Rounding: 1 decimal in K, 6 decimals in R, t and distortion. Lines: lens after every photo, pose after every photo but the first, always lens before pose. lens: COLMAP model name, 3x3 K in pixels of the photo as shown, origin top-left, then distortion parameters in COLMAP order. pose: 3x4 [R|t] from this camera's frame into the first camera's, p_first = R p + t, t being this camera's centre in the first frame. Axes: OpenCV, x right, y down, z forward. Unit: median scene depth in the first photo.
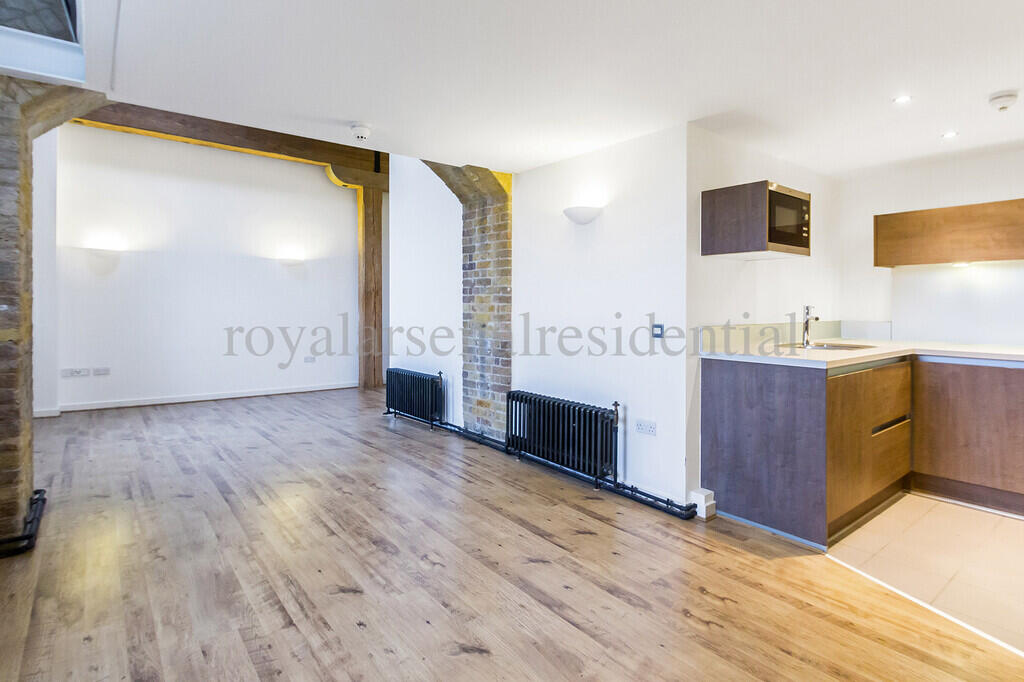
lens RADIAL K [[540.8, 0, 541.6], [0, 540.8, 307.6], [0, 0, 1]] dist [-0.006437, -0.001404]
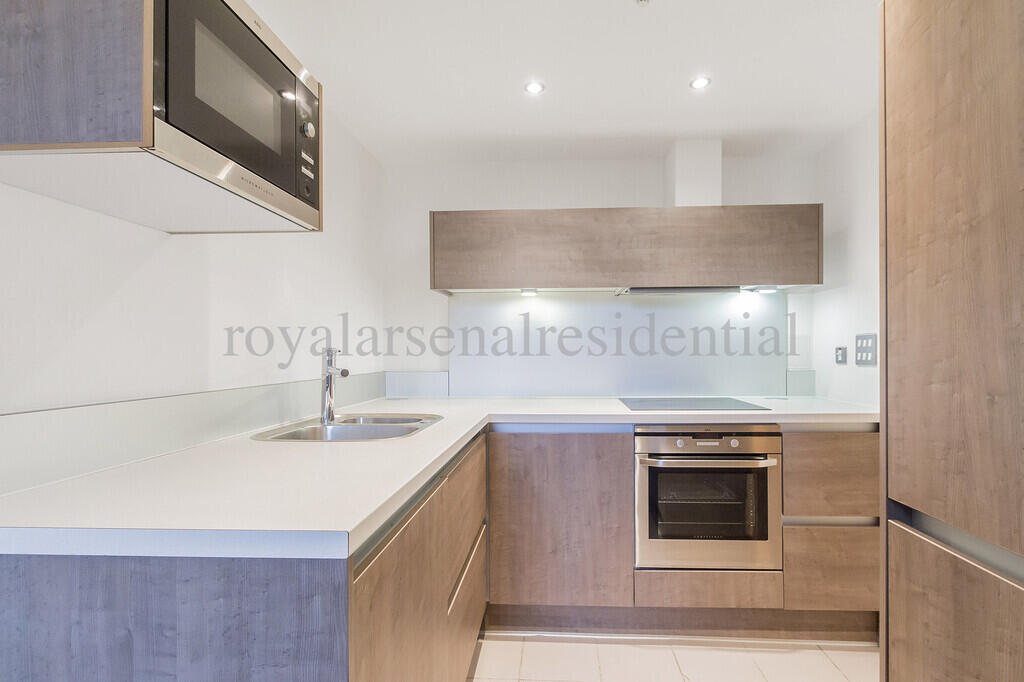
lens RADIAL K [[483.2, 0, 512.3], [0, 483.2, 343.7], [0, 0, 1]] dist [0.002935, 0.000679]
pose [[0.717861, 0.004062, 0.696175, 0.318567], [0.012114, 0.999759, -0.018325, 0.003286], [-0.696082, 0.021589, 0.717638, 0.583113]]
